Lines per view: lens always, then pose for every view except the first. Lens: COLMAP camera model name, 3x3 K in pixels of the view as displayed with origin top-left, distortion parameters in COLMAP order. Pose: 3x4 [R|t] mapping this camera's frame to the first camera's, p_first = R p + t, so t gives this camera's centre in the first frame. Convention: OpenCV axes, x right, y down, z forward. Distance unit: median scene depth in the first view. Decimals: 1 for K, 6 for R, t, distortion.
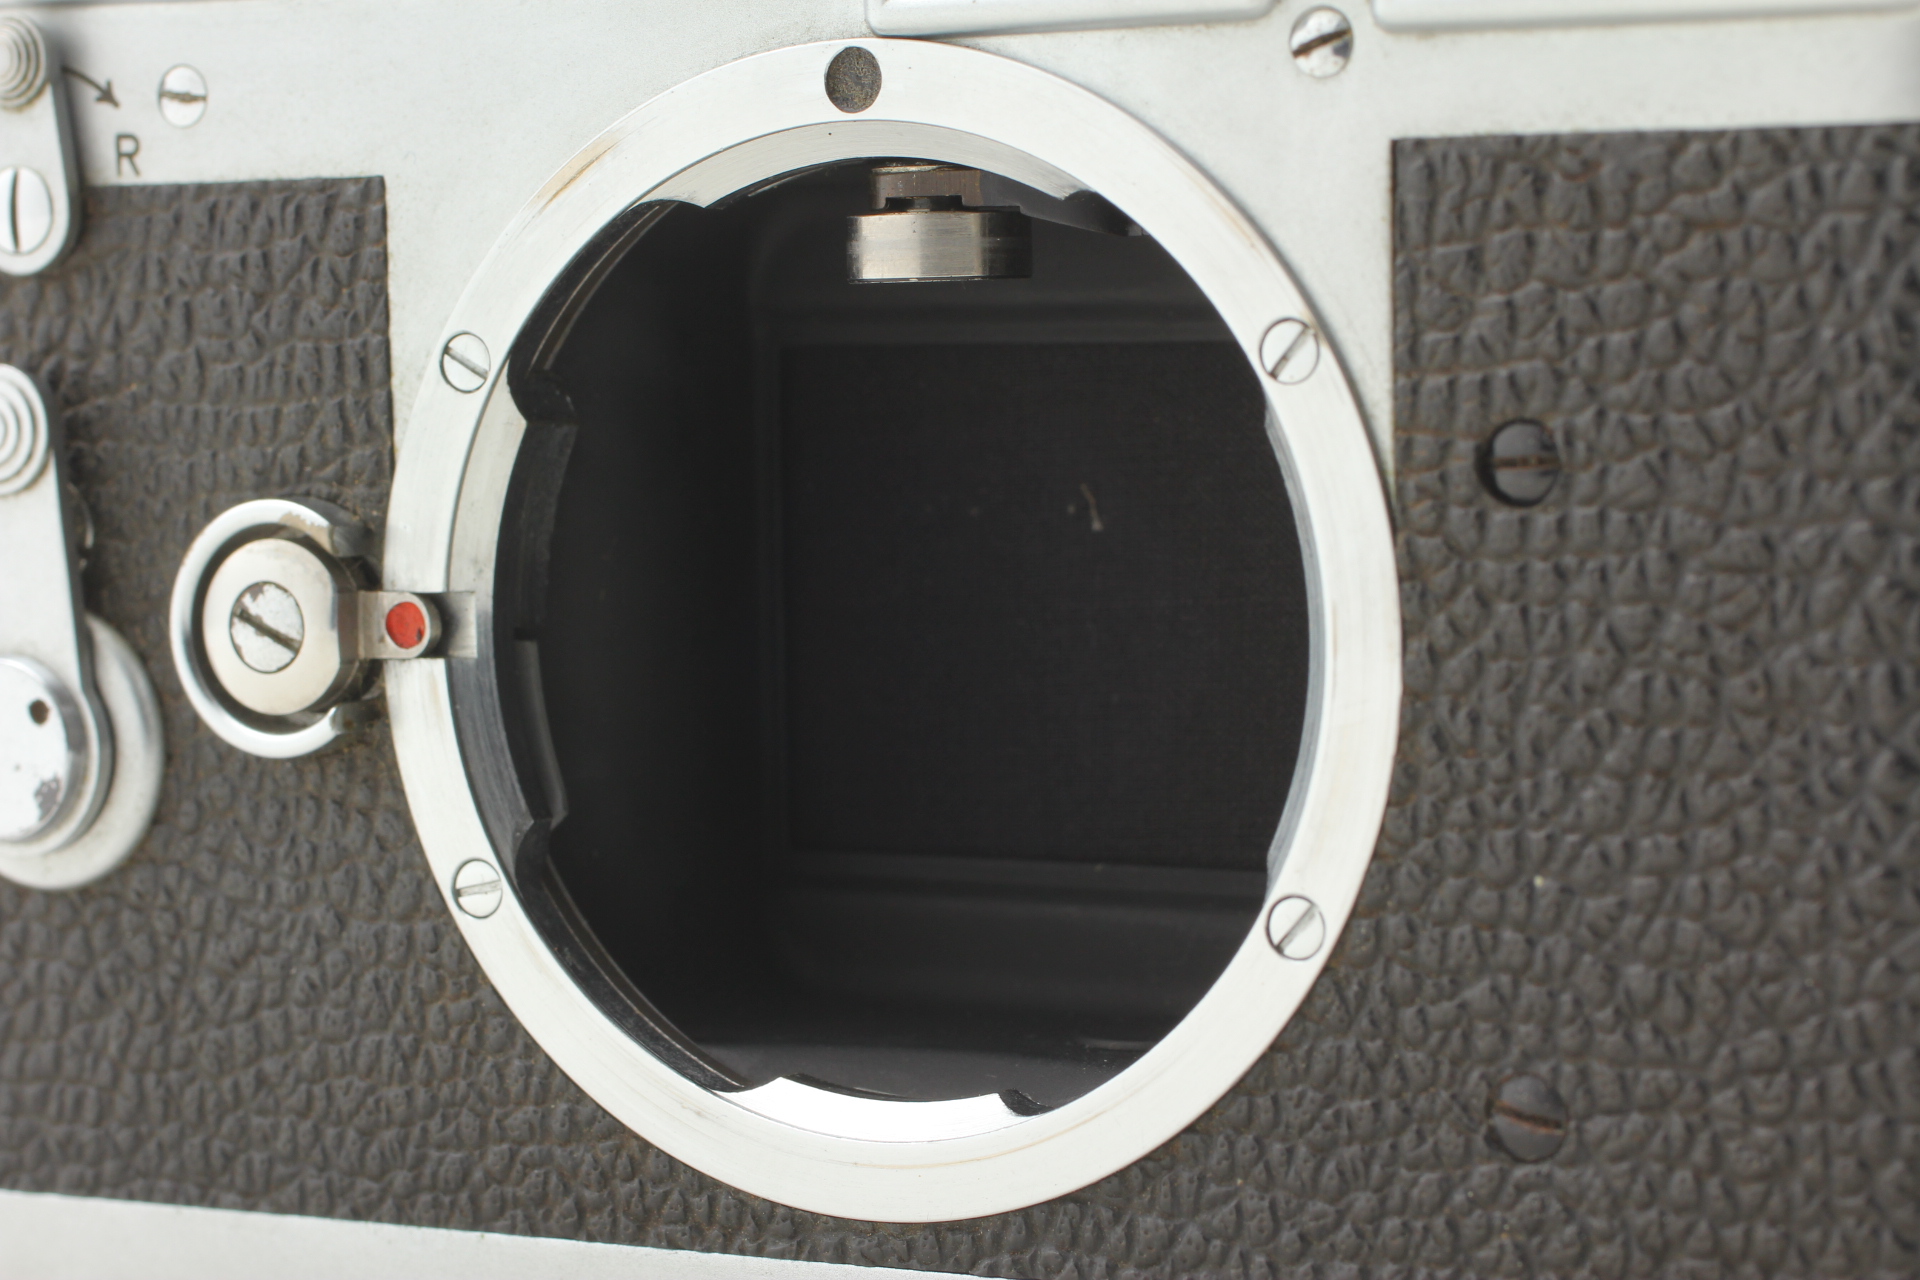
lens RADIAL K [[5085.4, 0, 960.0], [0, 5085.4, 640.0], [0, 0, 1]] dist [0.012766, 0.723505]
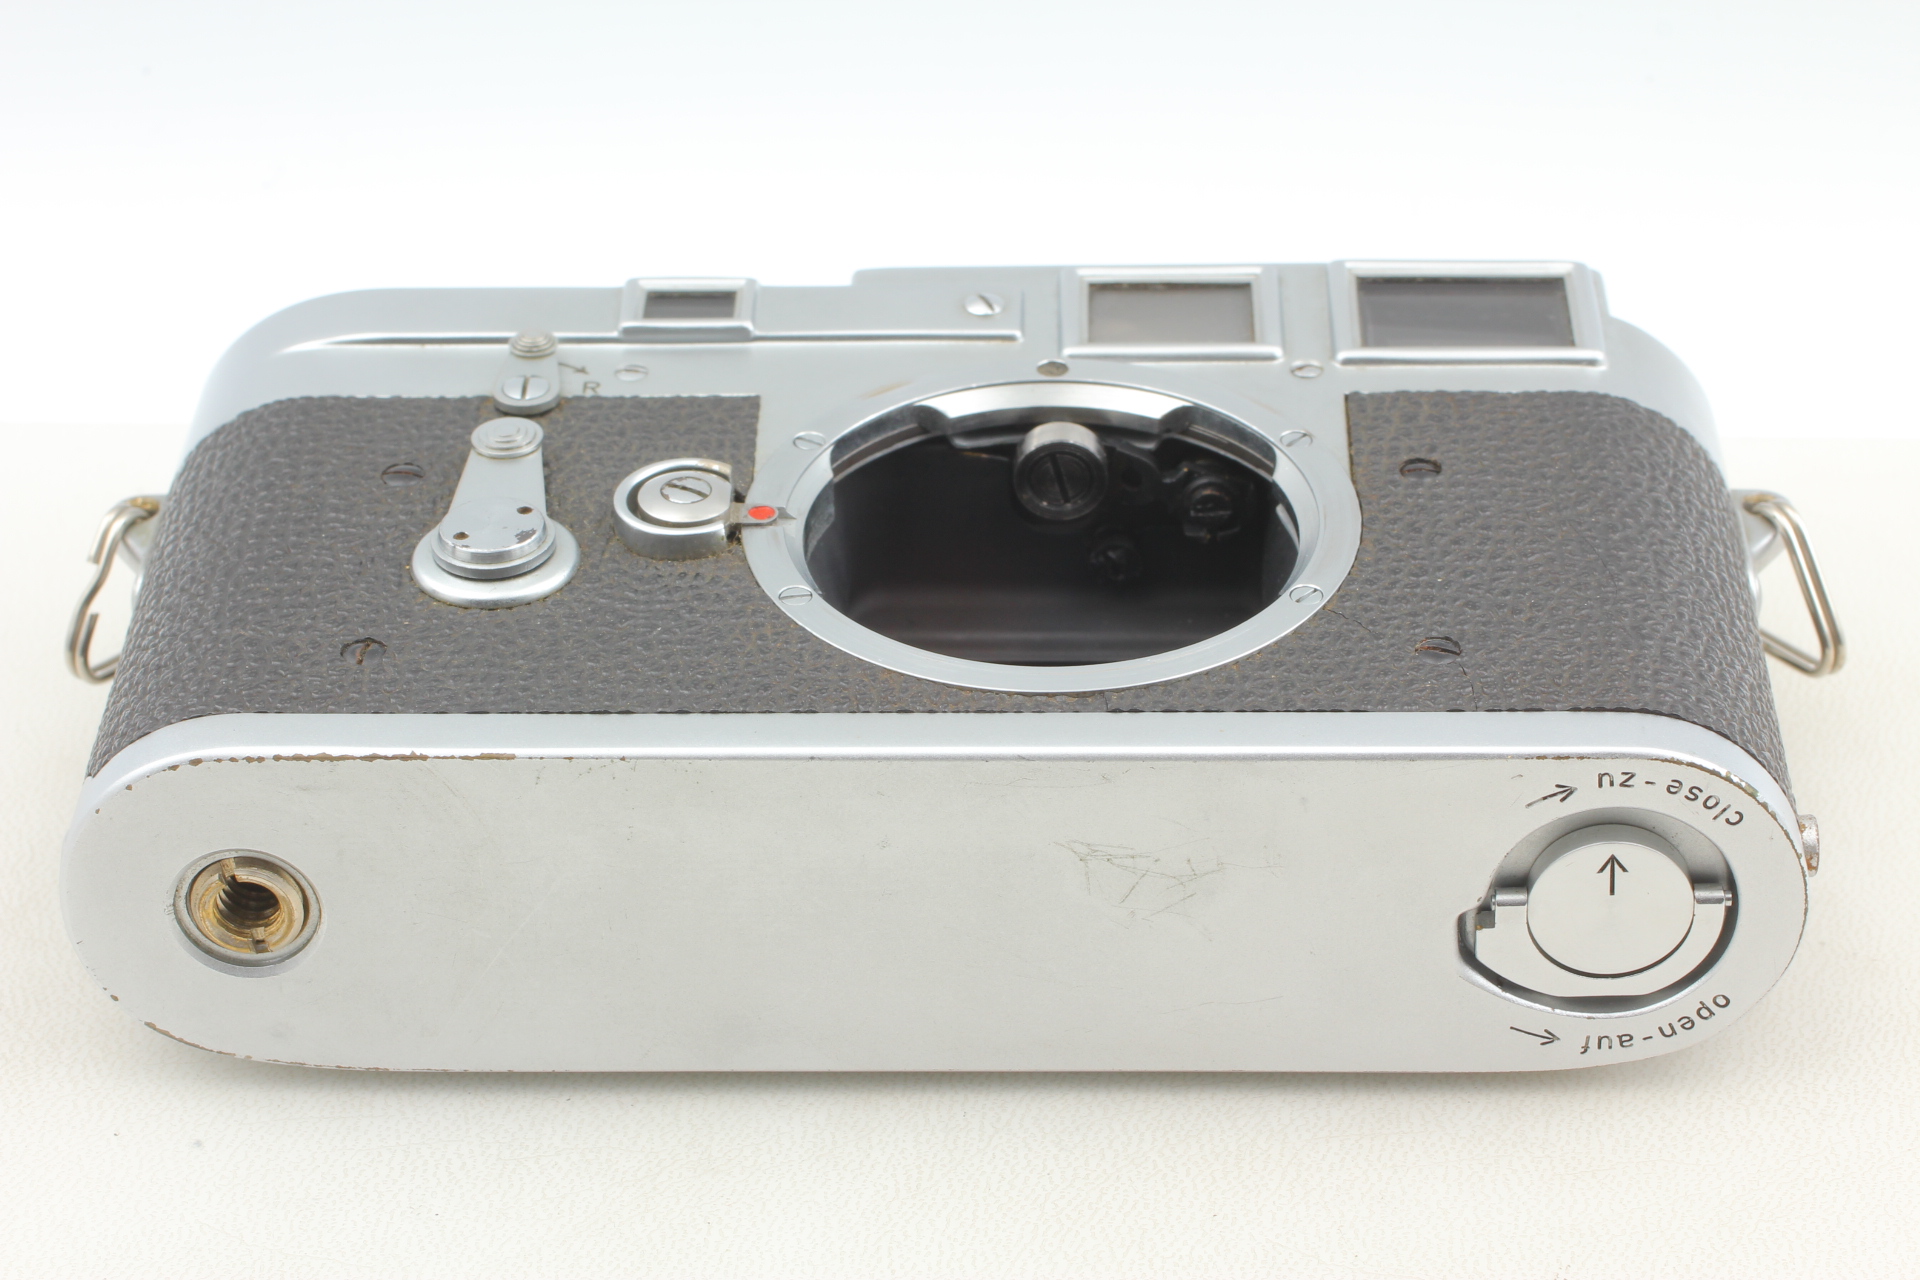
lens RADIAL K [[4751.3, 0, 955.7], [0, 4751.3, 678.5], [0, 0, 1]] dist [-0.013994, -0.233530]
pose [[0.874333, 0.419005, 0.244902, -0.439191], [-0.006644, 0.514899, -0.857225, 1.481704], [-0.485281, 0.747873, 0.452977, 0.240678]]
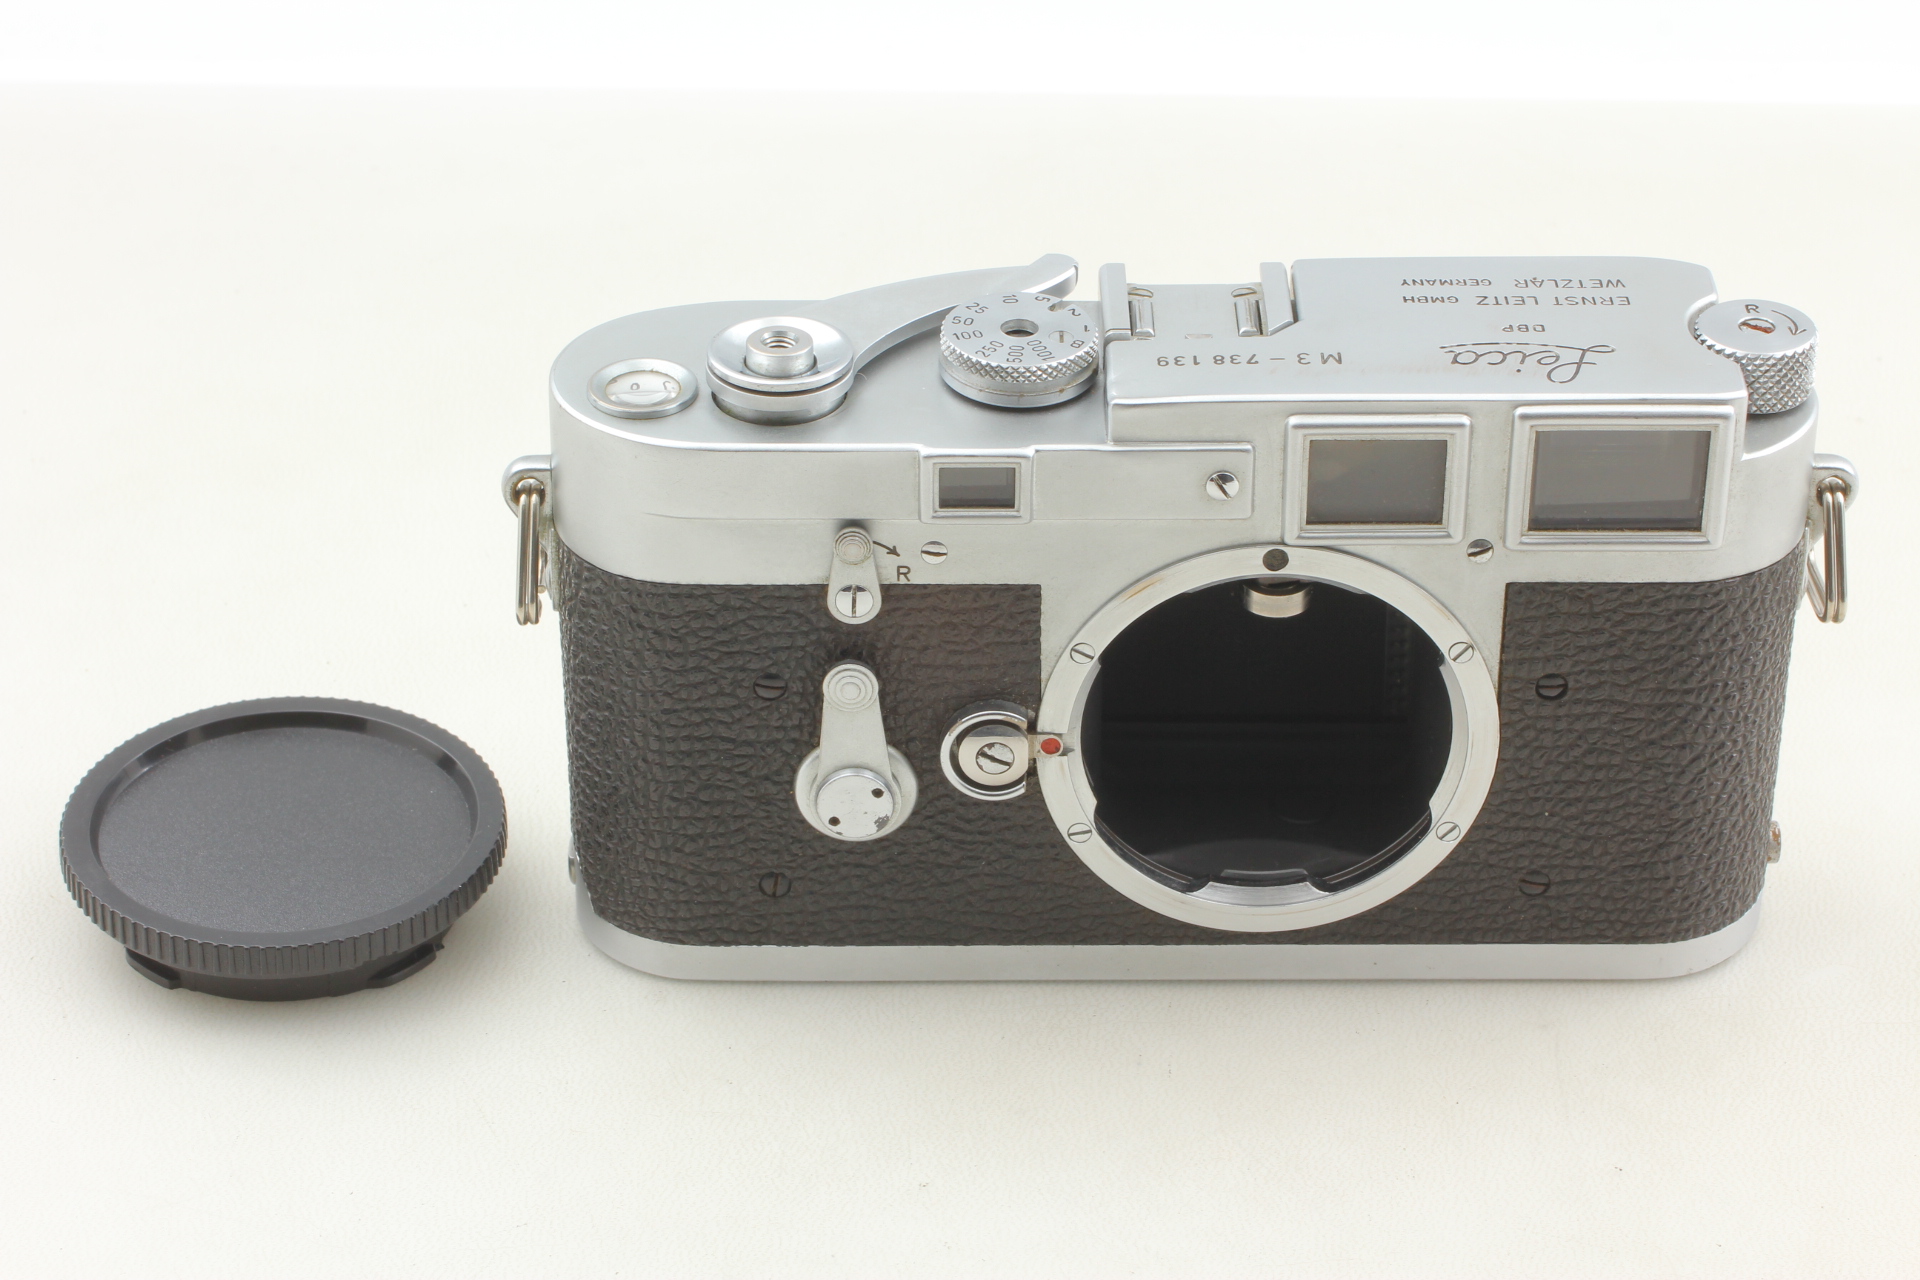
lens RADIAL K [[4751.3, 0, 955.7], [0, 4751.3, 678.5], [0, 0, 1]] dist [-0.013994, -0.233530]
pose [[0.863882, -0.260400, 0.431161, -1.113849], [0.015444, 0.869289, 0.494064, -1.148124], [-0.503458, -0.420154, 0.754984, -0.671136]]
